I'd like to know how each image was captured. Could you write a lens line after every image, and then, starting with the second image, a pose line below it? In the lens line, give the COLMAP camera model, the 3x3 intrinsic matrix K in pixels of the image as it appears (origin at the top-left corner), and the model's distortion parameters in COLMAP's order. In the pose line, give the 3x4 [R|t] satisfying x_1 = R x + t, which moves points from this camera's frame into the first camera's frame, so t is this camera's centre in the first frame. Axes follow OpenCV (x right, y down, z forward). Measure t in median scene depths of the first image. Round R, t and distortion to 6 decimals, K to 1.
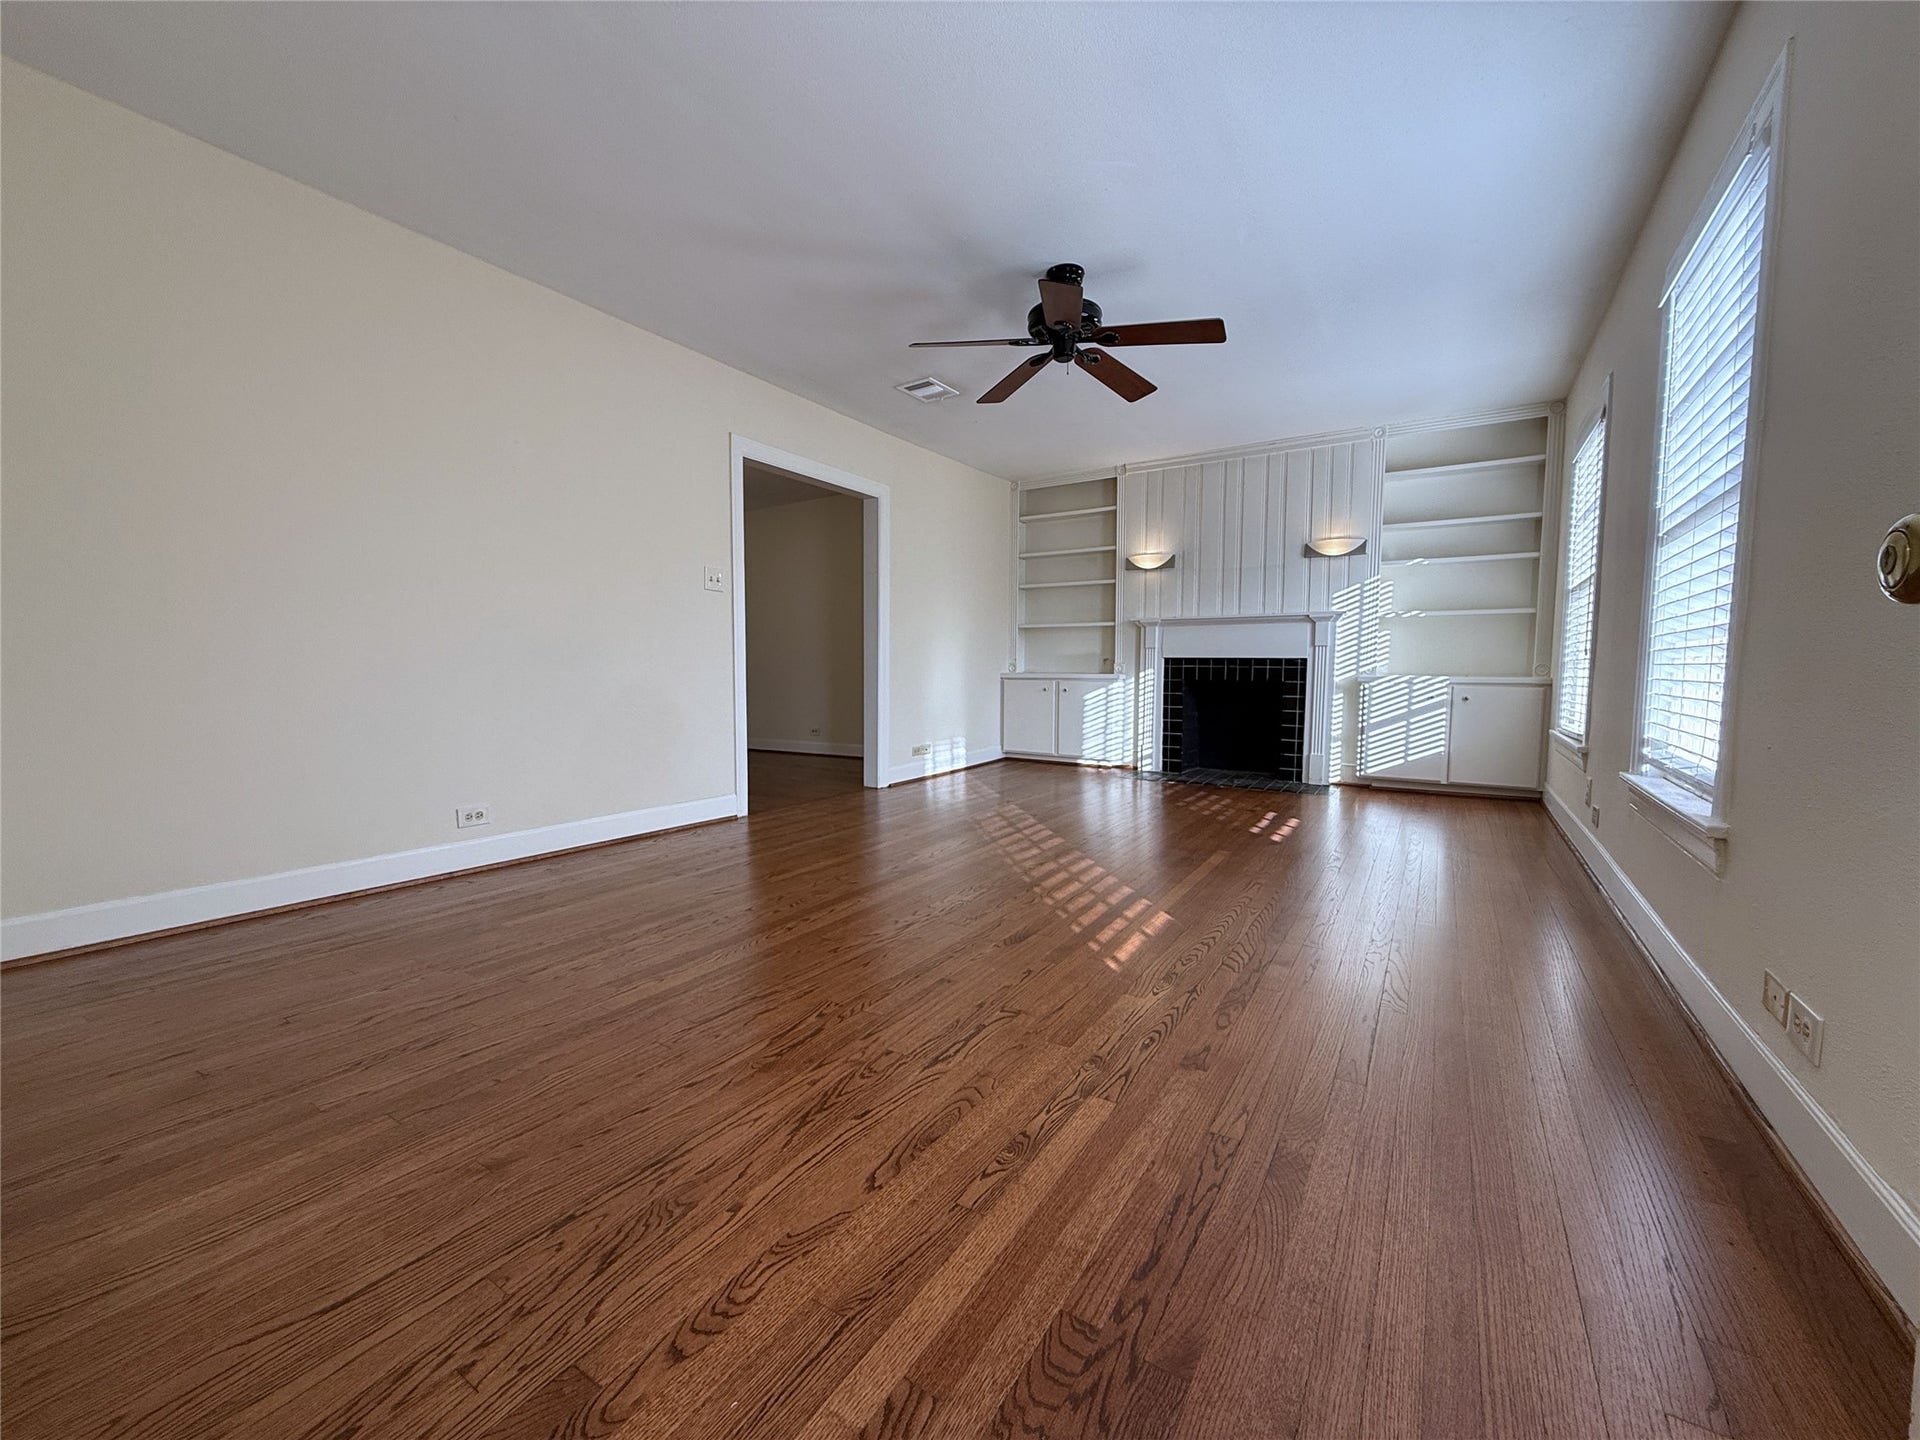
lens RADIAL K [[781.9, 0, 972.9], [0, 781.9, 726.4], [0, 0, 1]] dist [0.000686, 0.000119]
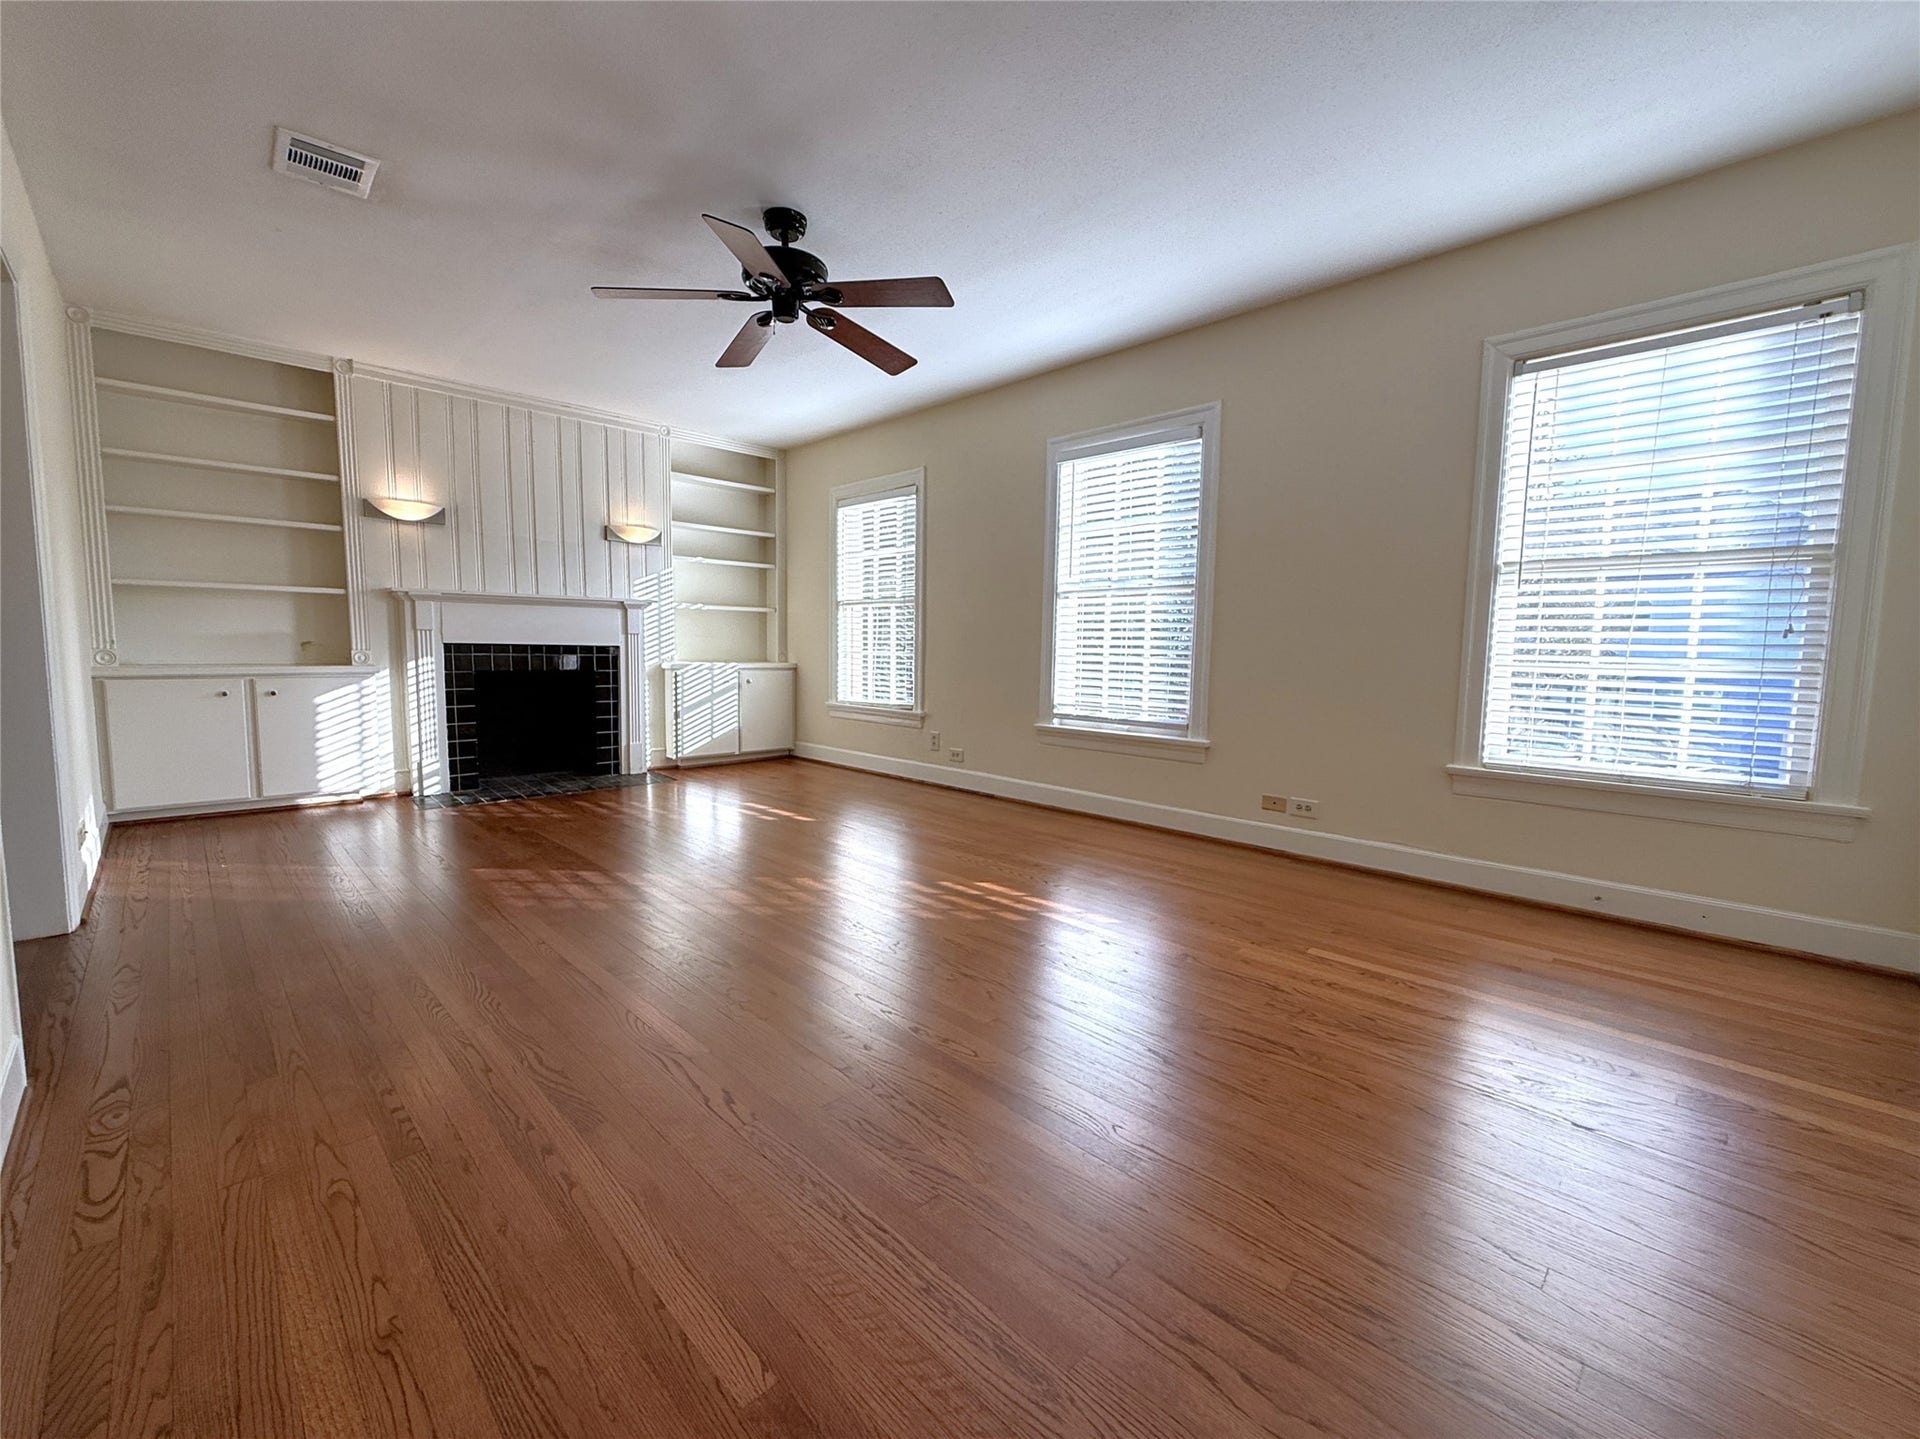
lens RADIAL K [[781.9, 0, 971.9], [0, 781.9, 718.3], [0, 0, 1]] dist [0.000686, 0.000119]
pose [[0.215263, -0.090280, 0.972374, -0.418558], [0.060428, 0.995041, 0.079007, -0.047214], [-0.974685, 0.041751, 0.219651, 0.359344]]
